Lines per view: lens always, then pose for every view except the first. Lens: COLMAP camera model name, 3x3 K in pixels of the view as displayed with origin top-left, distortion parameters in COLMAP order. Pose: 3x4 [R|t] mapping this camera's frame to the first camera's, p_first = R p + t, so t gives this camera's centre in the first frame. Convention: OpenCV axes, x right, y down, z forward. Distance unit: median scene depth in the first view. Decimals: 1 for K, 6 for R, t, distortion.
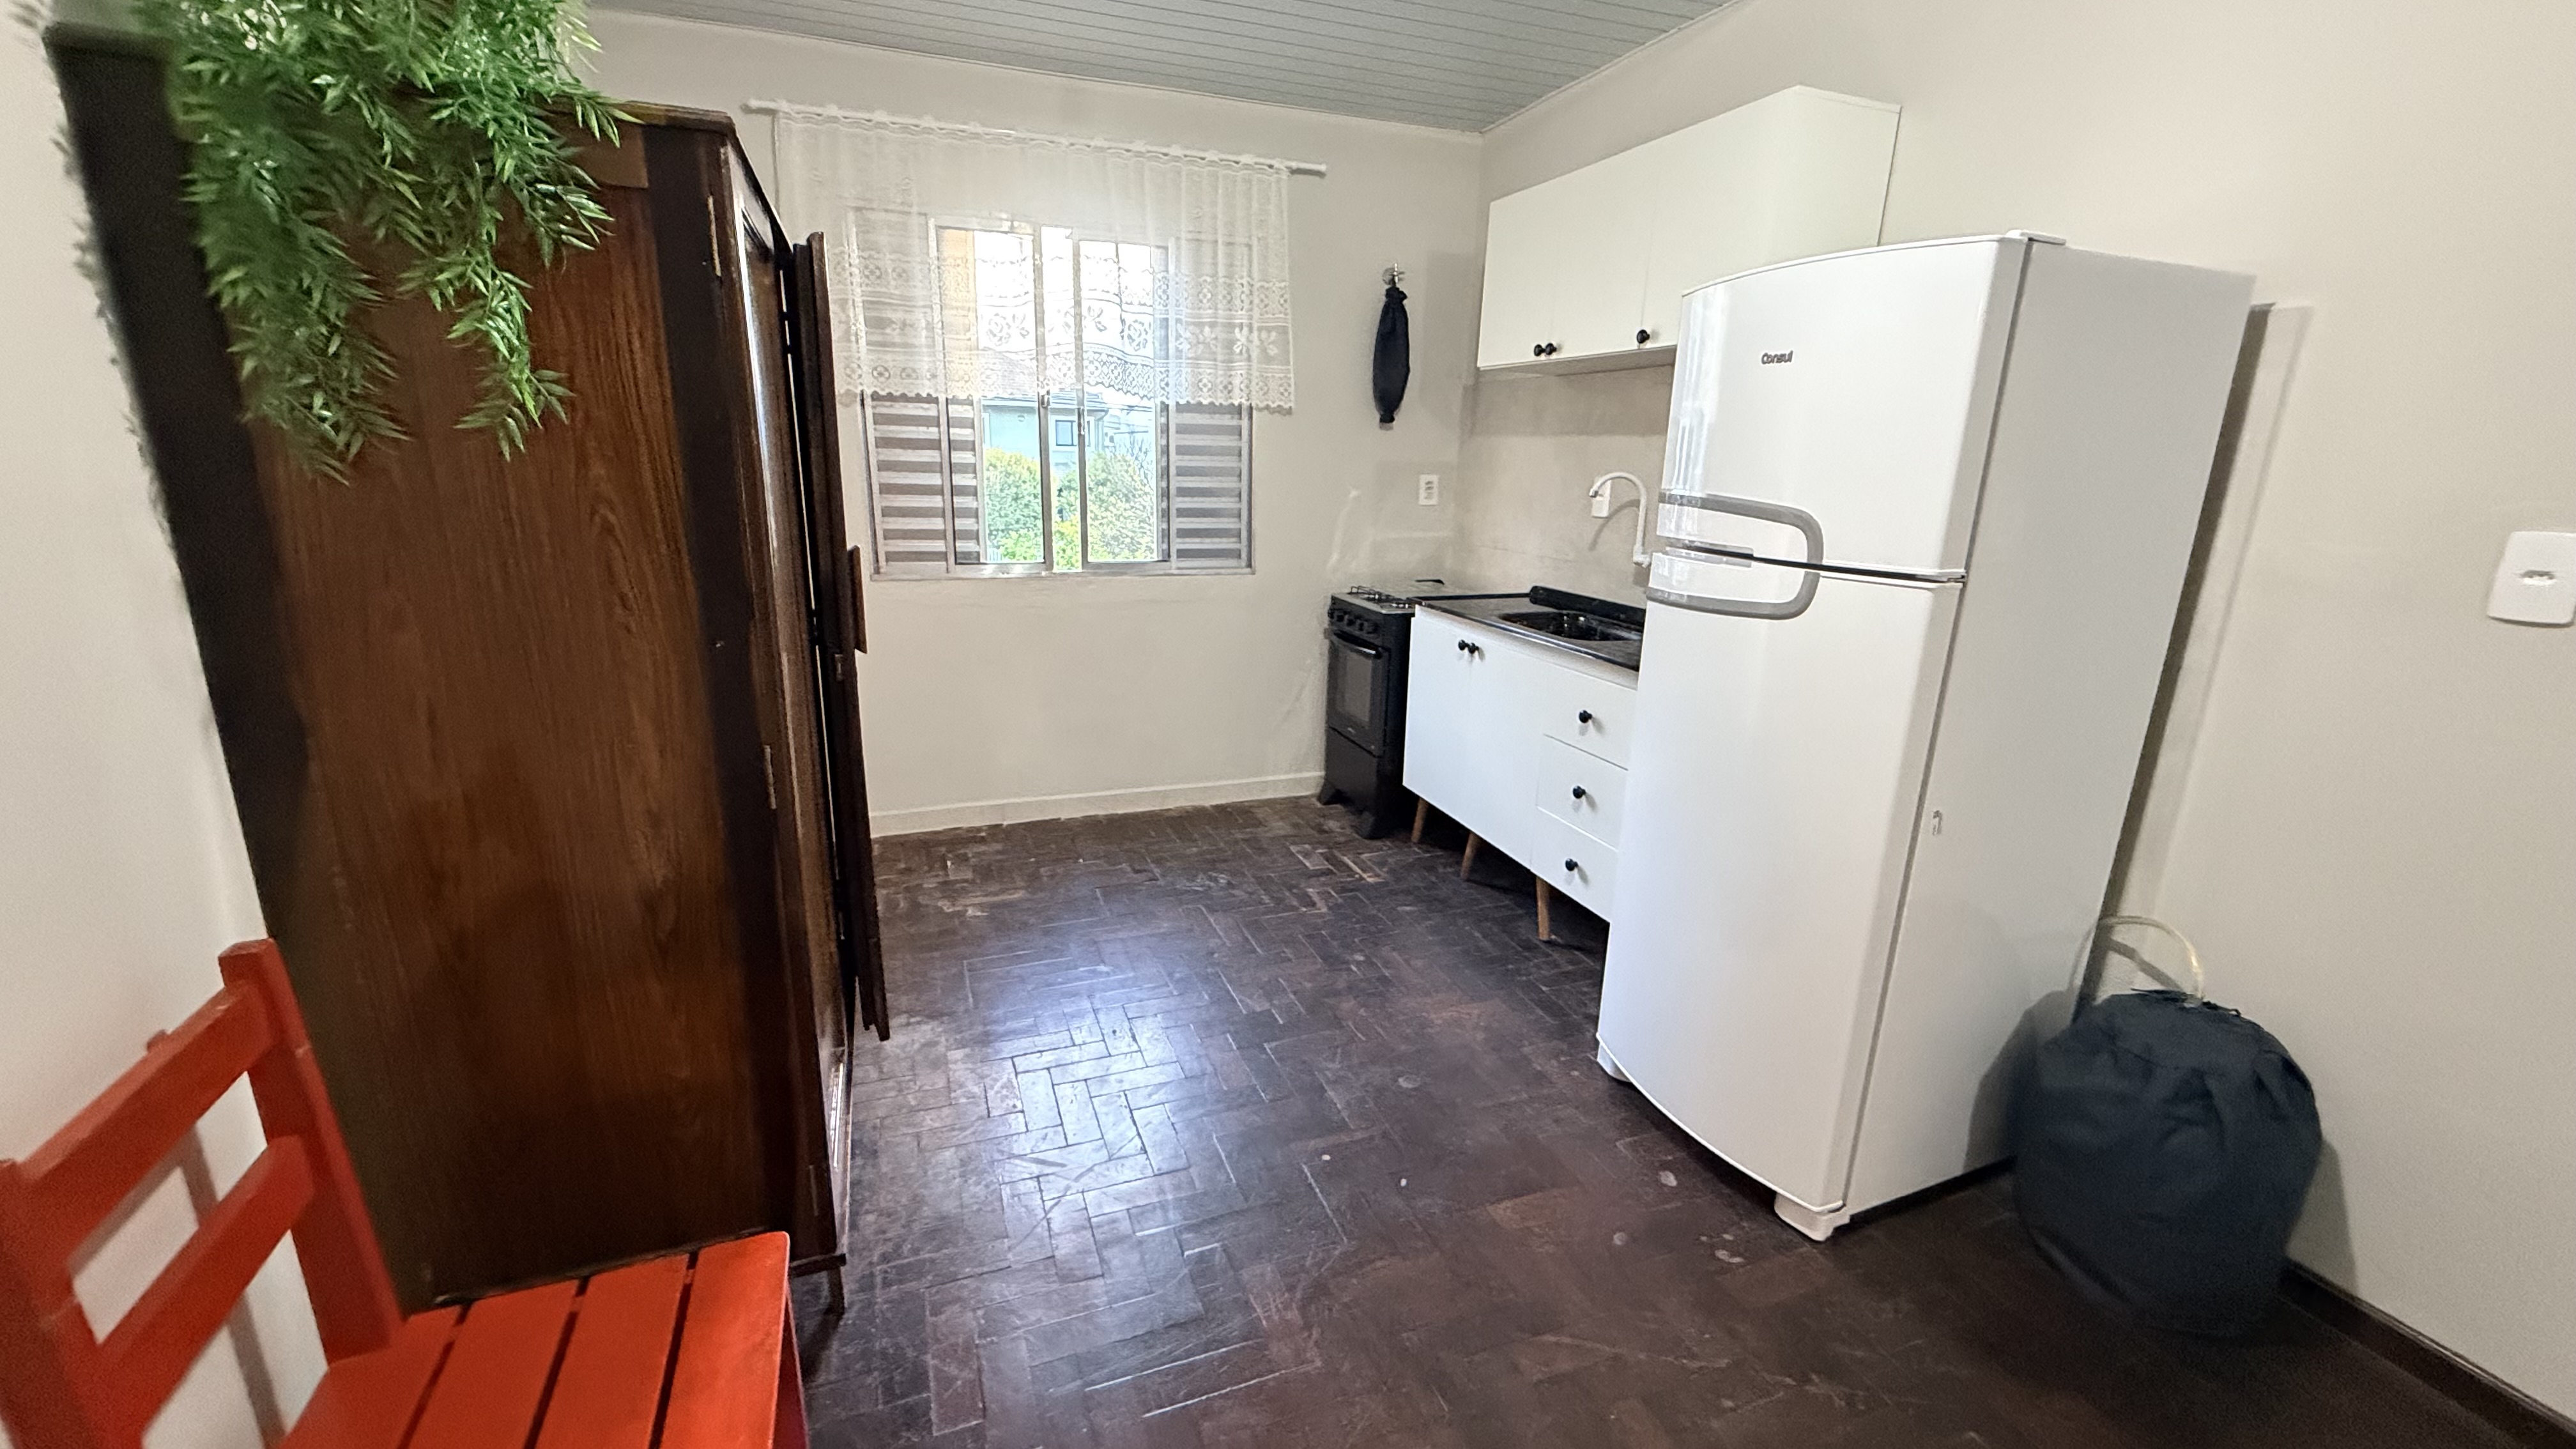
lens RADIAL K [[1025.1, 0, 1282.8], [0, 1025.1, 718.8], [0, 0, 1]] dist [0.001913, -0.000452]
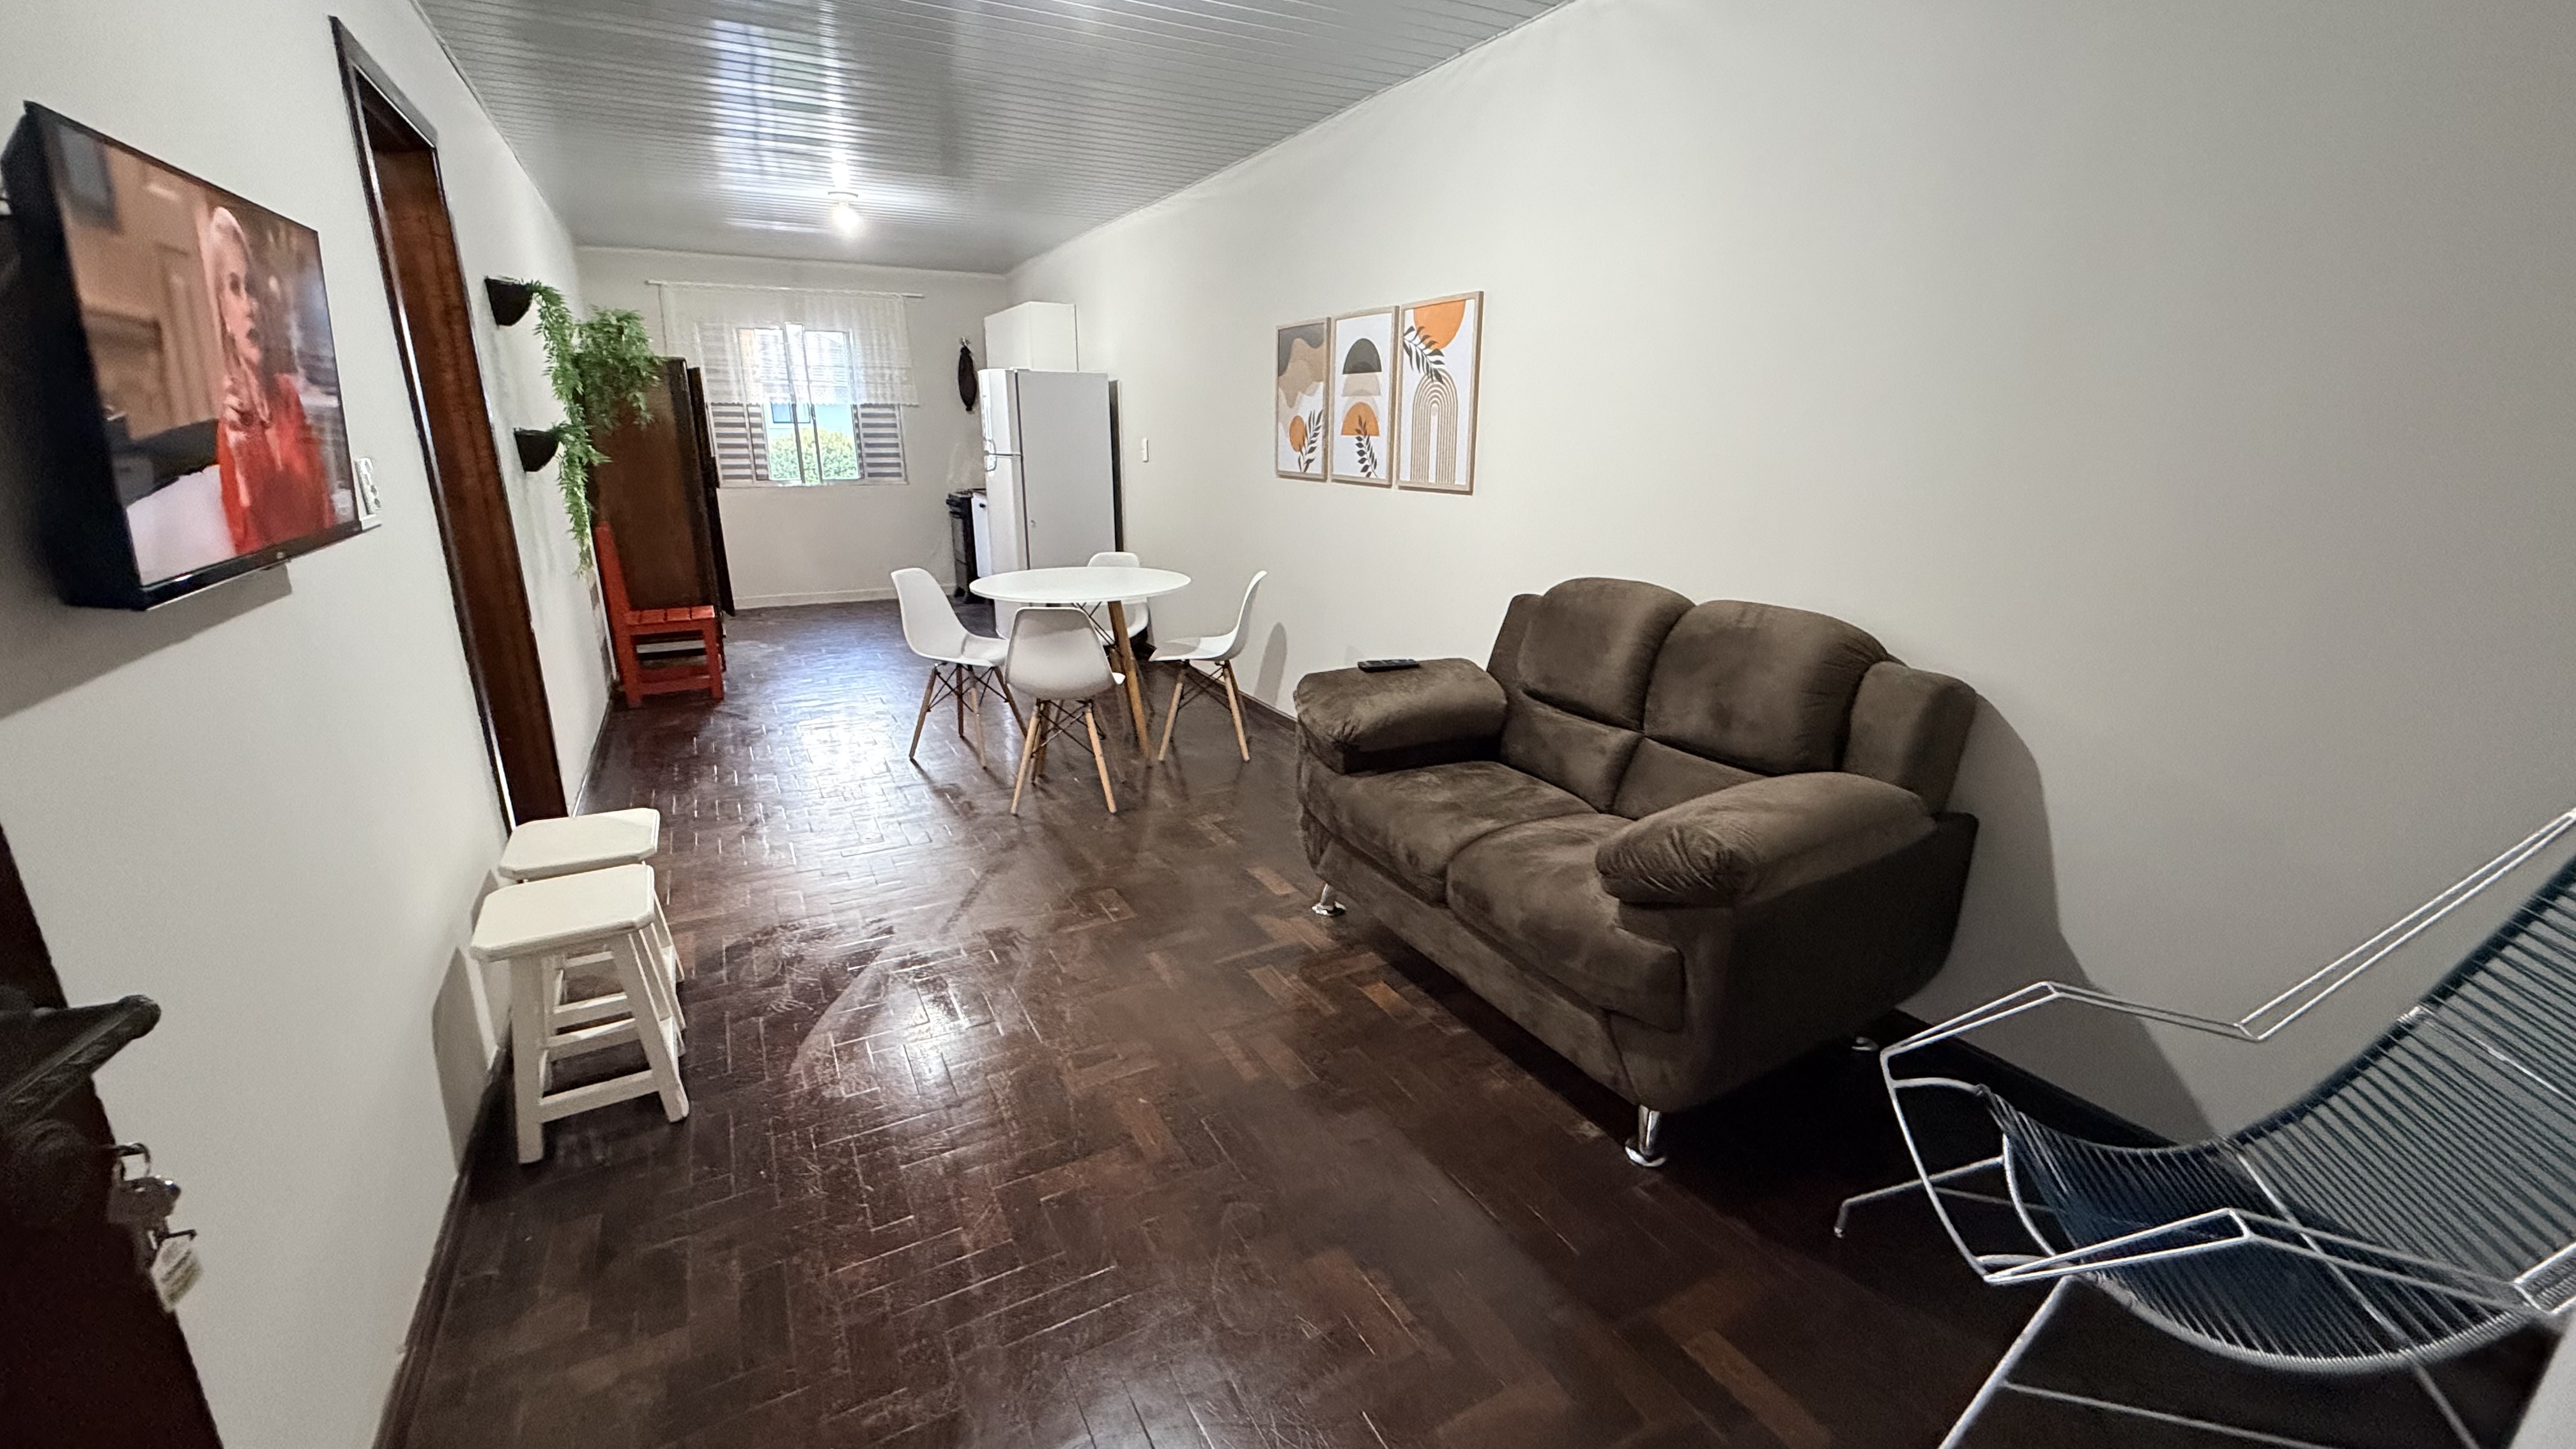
lens RADIAL K [[1025.1, 0, 1282.8], [0, 1025.1, 718.8], [0, 0, 1]] dist [0.001913, -0.000452]
pose [[0.990575, -0.055913, 0.125043, 0.538959], [0.052666, 0.998187, 0.029124, 0.388006], [-0.126445, -0.022264, 0.991724, -1.453789]]
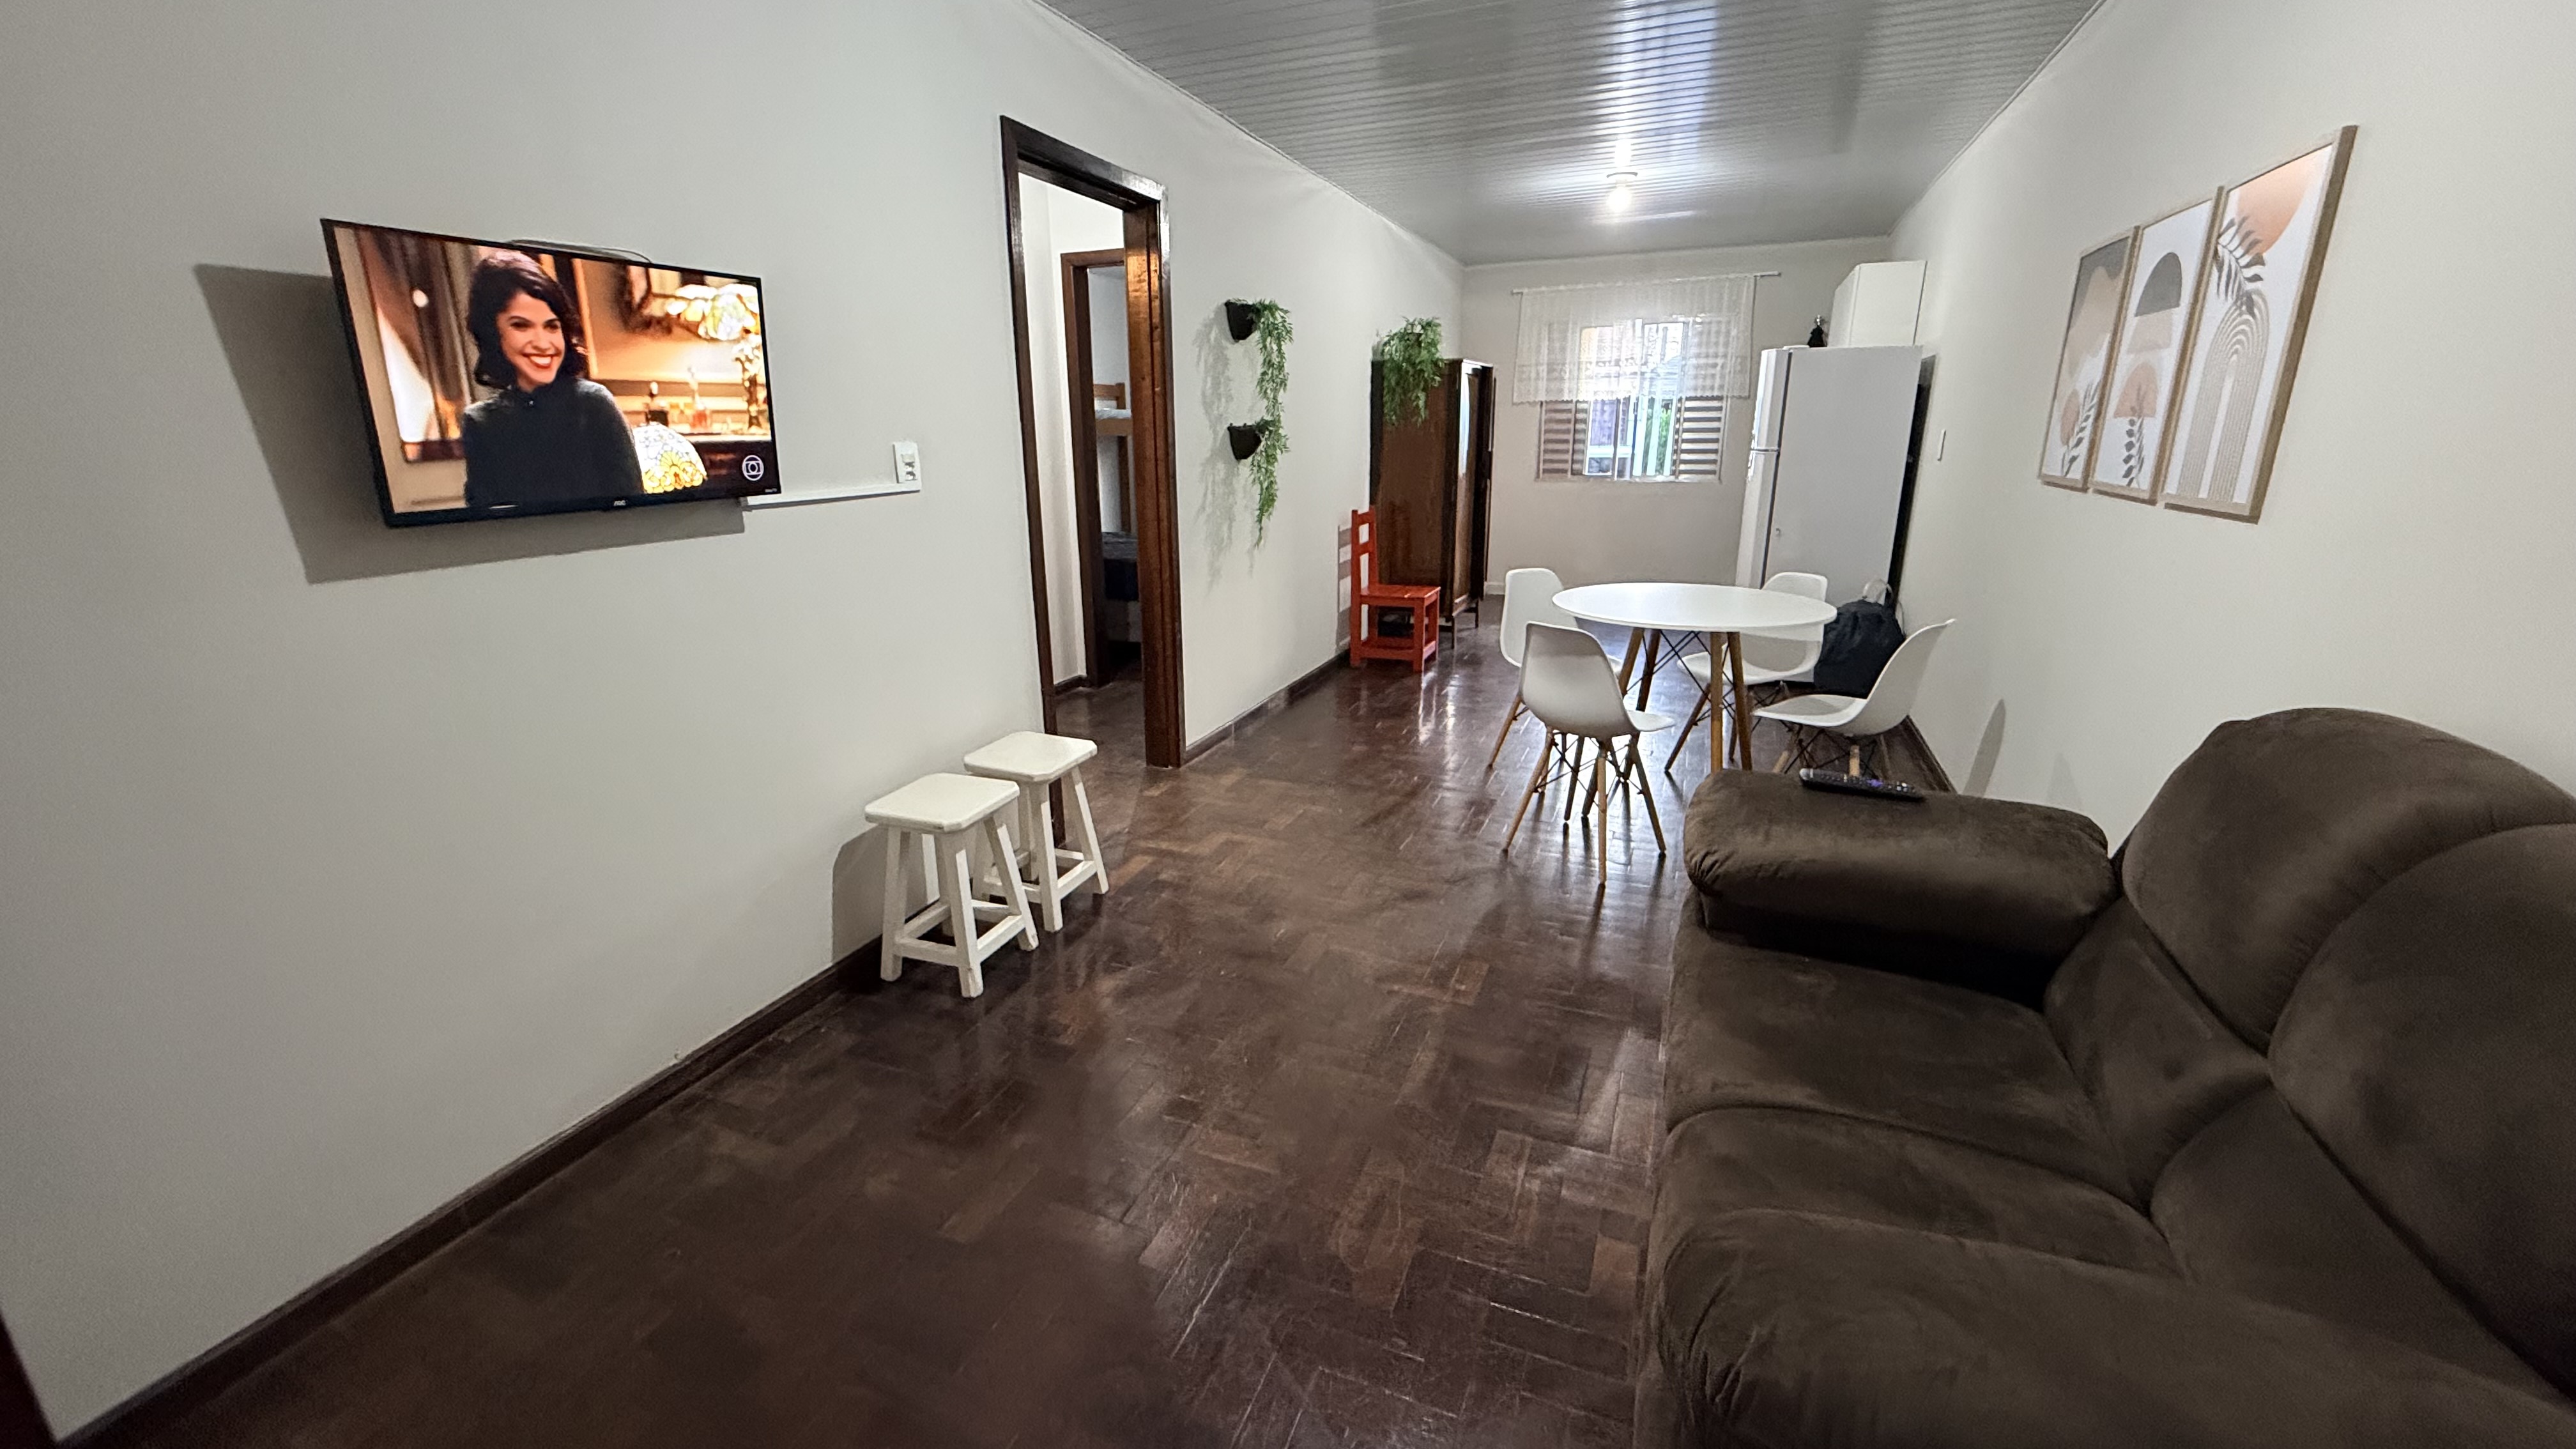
lens RADIAL K [[1025.1, 0, 1282.8], [0, 1025.1, 718.8], [0, 0, 1]] dist [0.001913, -0.000452]
pose [[0.730115, 0.157161, -0.665006, 0.888857], [-0.145923, 0.986602, 0.072954, 0.340426], [0.667562, 0.043775, 0.743266, -1.189801]]
